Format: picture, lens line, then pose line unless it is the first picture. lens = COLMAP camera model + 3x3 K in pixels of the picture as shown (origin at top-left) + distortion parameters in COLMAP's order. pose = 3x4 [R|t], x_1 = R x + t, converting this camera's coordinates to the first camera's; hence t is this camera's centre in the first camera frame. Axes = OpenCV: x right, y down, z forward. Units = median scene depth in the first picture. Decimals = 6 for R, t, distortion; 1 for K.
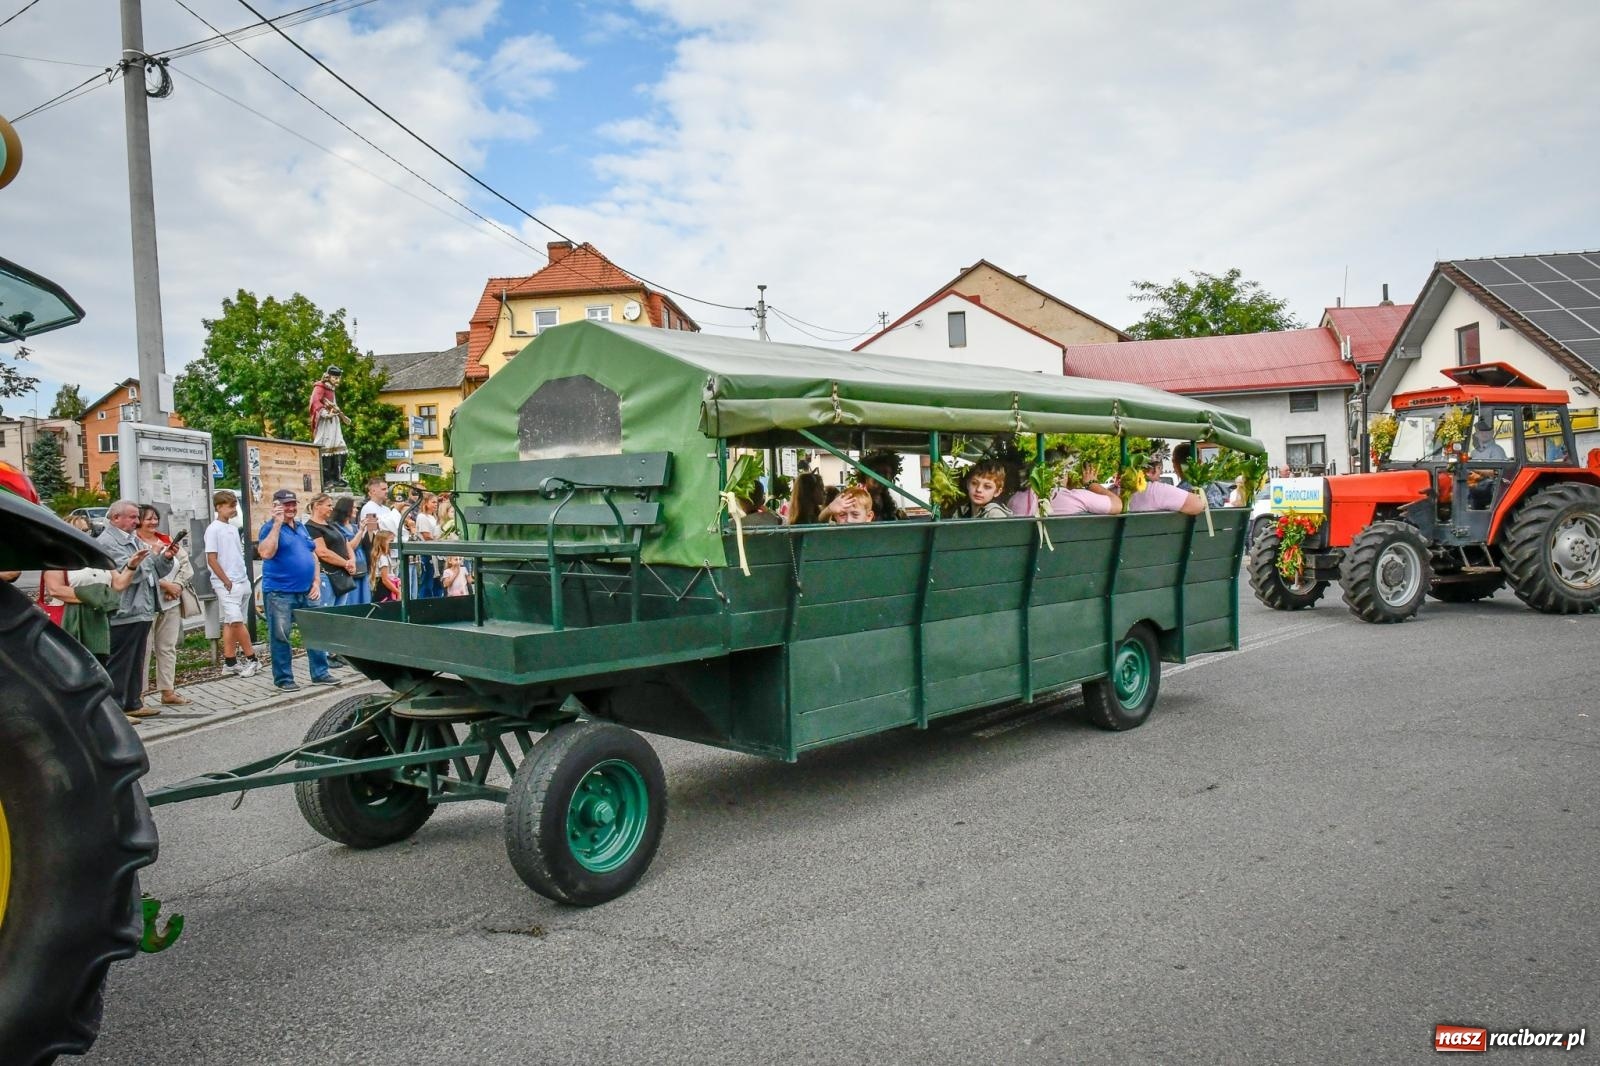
lens RADIAL K [[1165.2, 0, 800.0], [0, 1165.2, 533.0], [0, 0, 1]] dist [0.002990, -0.008437]
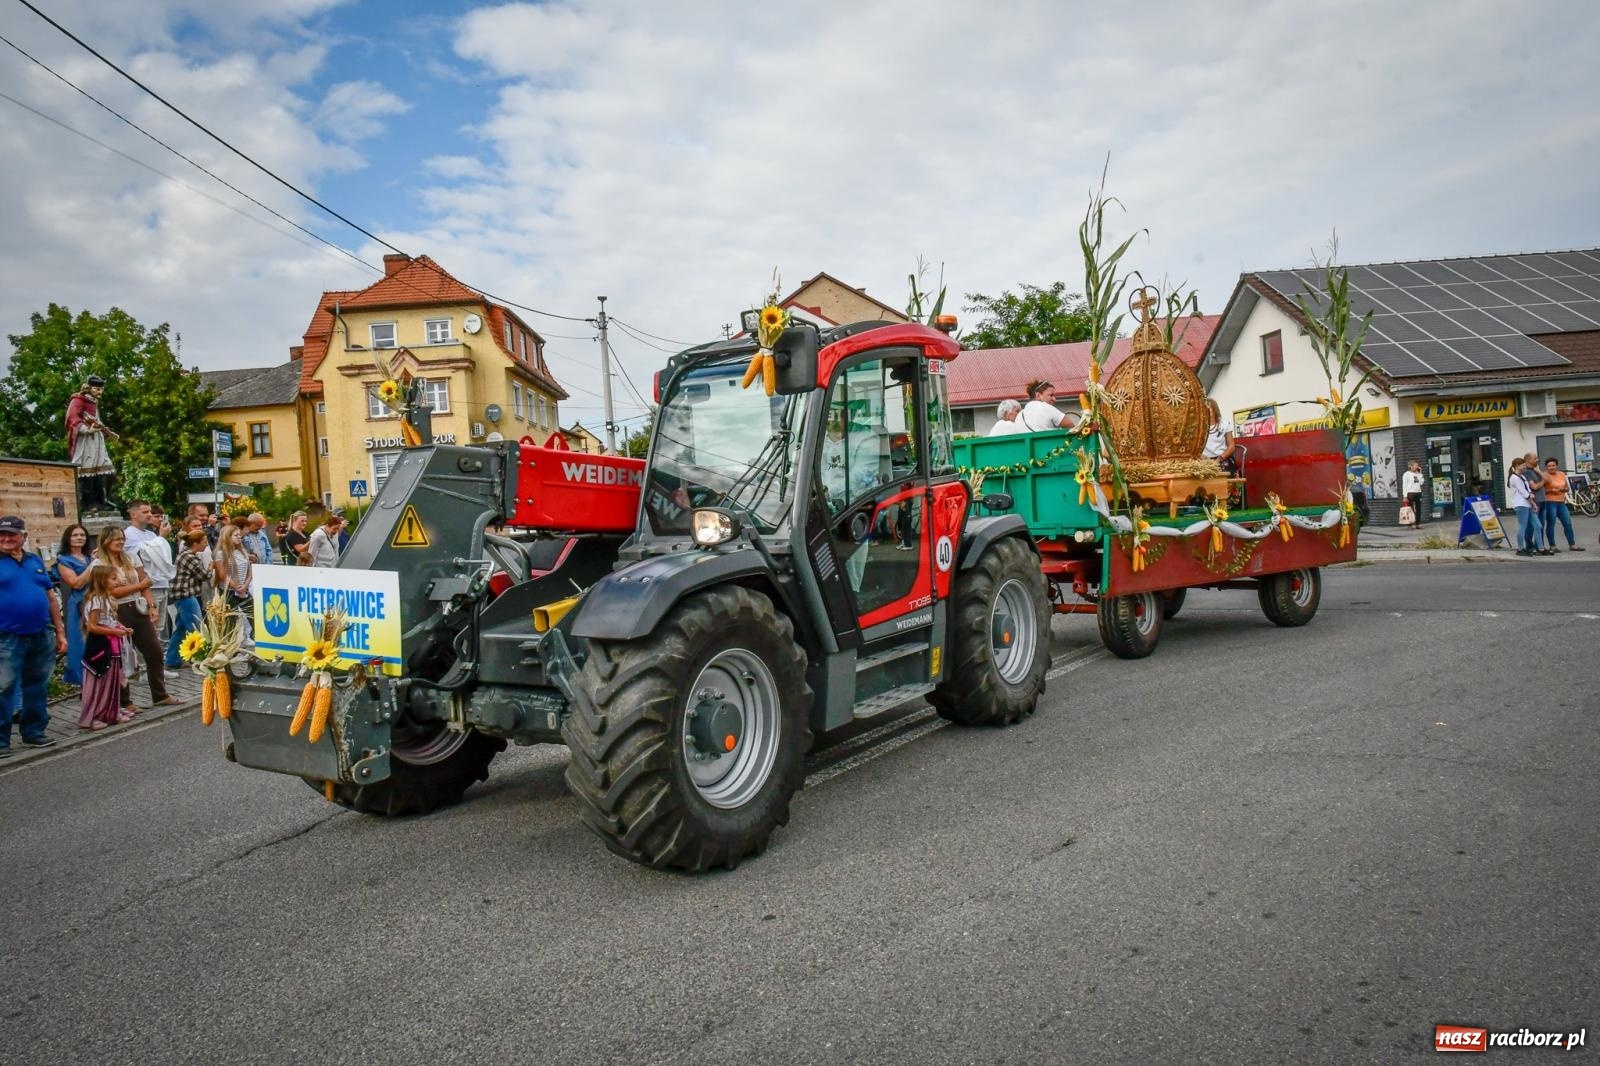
lens RADIAL K [[1139.6, 0, 791.2], [0, 1139.6, 527.4], [0, 0, 1]] dist [-0.000630, 0.002881]
pose [[0.992407, -0.026151, 0.120185, 0.003353], [0.027603, 0.999564, -0.010436, -0.000543], [-0.119860, 0.013674, 0.992697, 0.011183]]
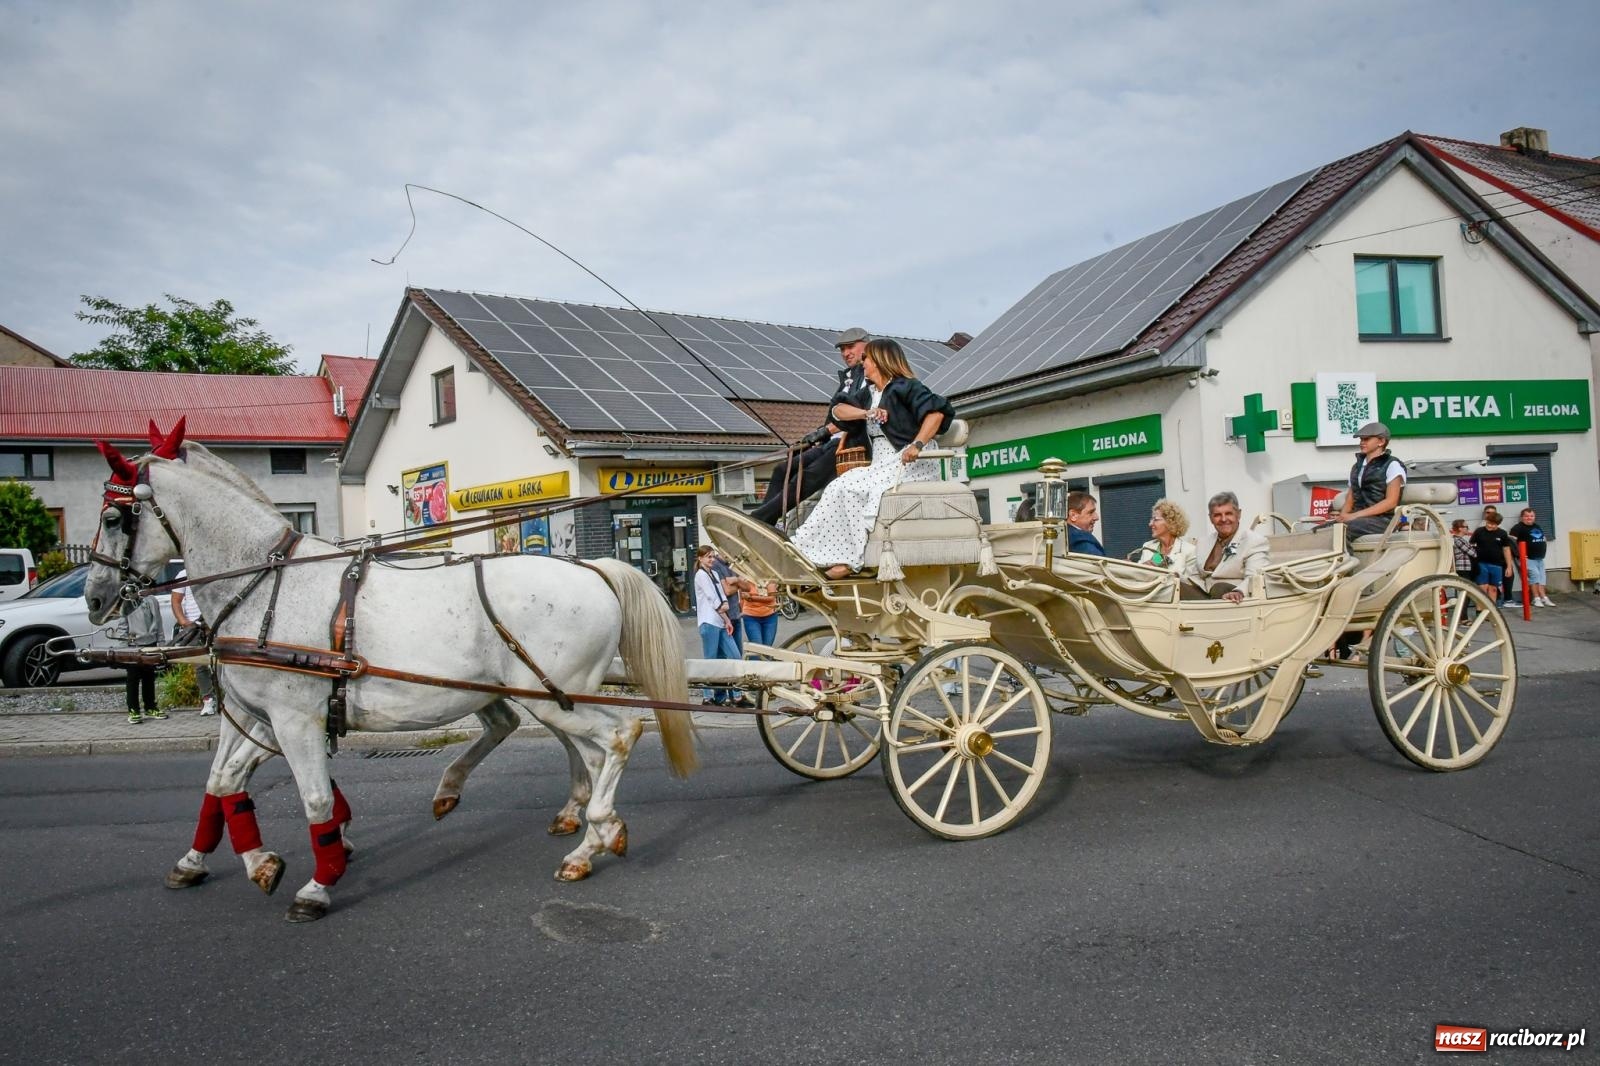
lens RADIAL K [[1139.6, 0, 791.2], [0, 1139.6, 527.4], [0, 0, 1]] dist [-0.000630, 0.002881]
pose [[0.733548, 0.020418, 0.679331, 0.142406], [0.026682, 0.997913, -0.058804, -0.010139], [-0.679114, 0.061261, 0.731472, 0.174005]]
